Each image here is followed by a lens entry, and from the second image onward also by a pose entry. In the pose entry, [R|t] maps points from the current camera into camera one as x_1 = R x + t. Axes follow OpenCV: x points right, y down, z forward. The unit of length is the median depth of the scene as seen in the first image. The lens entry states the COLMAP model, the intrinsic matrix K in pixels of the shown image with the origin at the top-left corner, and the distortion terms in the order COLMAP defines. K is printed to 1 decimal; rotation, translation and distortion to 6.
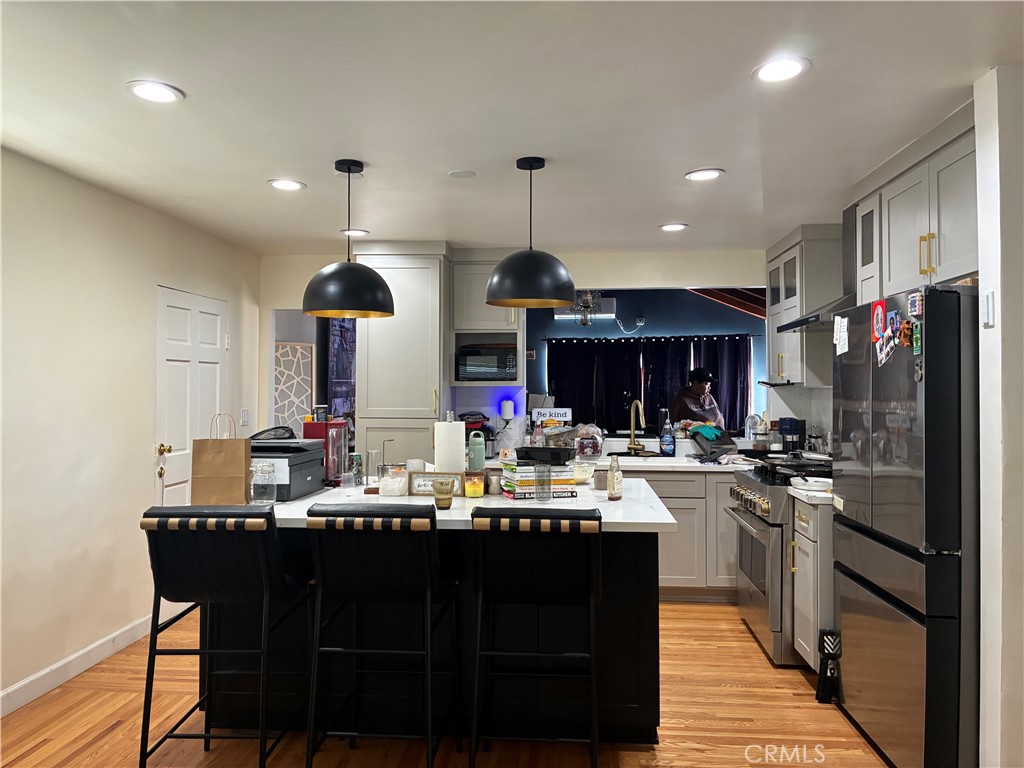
lens RADIAL K [[780.4, 0, 515.7], [0, 780.4, 387.2], [0, 0, 1]] dist [0.053452, -0.075406]
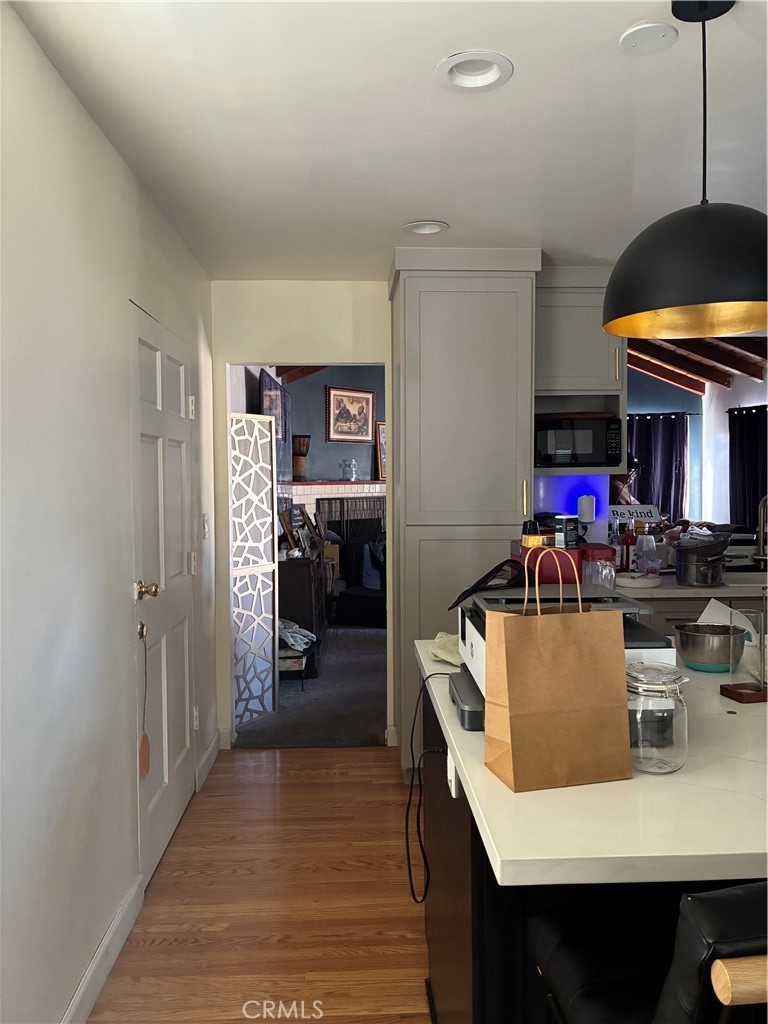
lens RADIAL K [[774.5, 0, 376.7], [0, 774.5, 511.7], [0, 0, 1]] dist [0.050643, -0.072290]
pose [[0.994046, -0.015781, 0.107812, -0.247868], [0.010851, 0.998875, 0.046163, -0.001923], [-0.108419, -0.044718, 0.993099, 0.303981]]
